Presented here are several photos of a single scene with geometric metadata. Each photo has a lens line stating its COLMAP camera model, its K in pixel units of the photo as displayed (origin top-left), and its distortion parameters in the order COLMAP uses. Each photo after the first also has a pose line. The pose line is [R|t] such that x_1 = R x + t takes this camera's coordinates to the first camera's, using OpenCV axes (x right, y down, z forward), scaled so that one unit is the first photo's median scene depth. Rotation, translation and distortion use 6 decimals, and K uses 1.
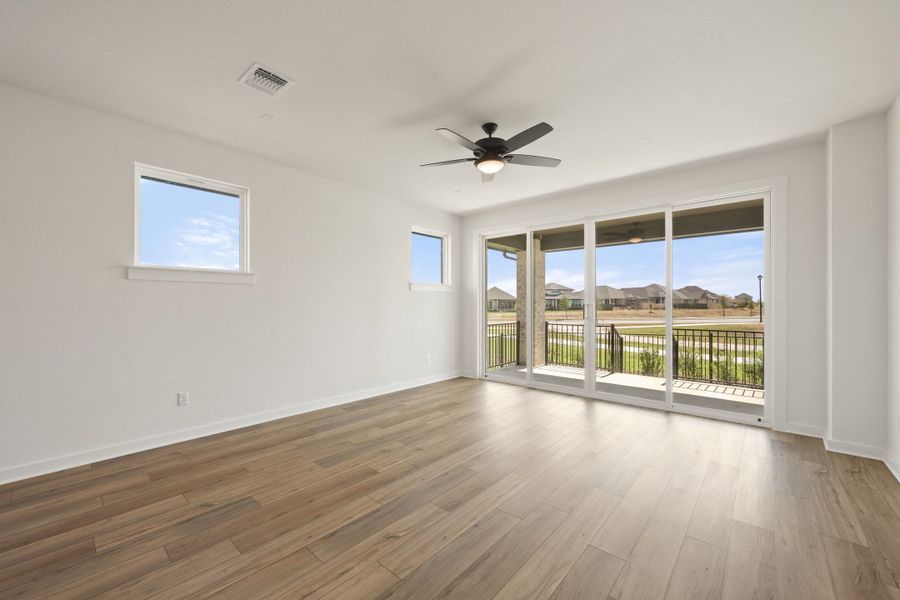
lens RADIAL K [[356.0, 0, 455.0], [0, 356.0, 309.4], [0, 0, 1]] dist [0.002461, -0.001589]
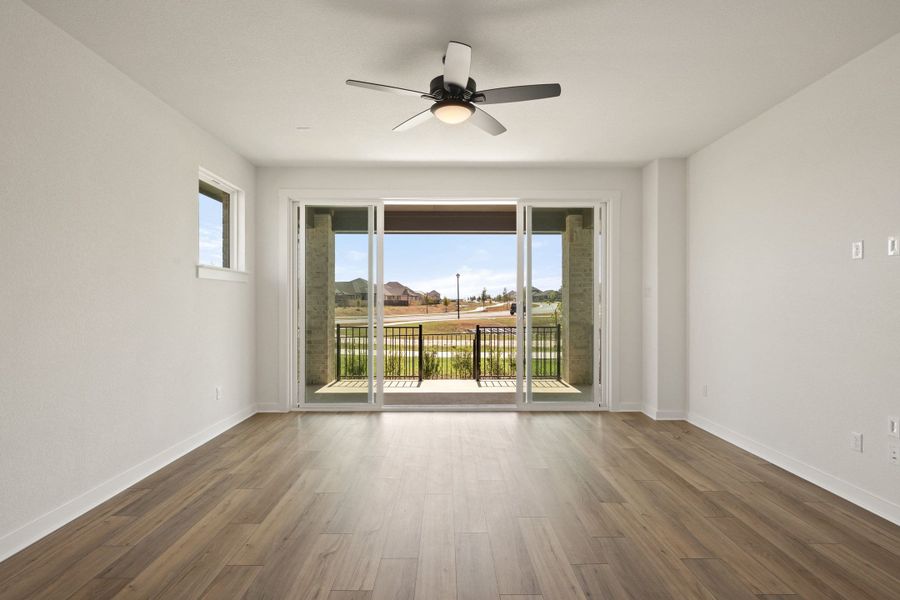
lens RADIAL K [[445.6, 0, 450.7], [0, 445.6, 306.9], [0, 0, 1]] dist [-0.002299, 0.001532]
pose [[0.748635, -0.007888, 0.662936, -0.316750], [0.008673, 0.999960, 0.002104, -0.004276], [-0.662926, 0.004174, 0.748673, 0.194293]]
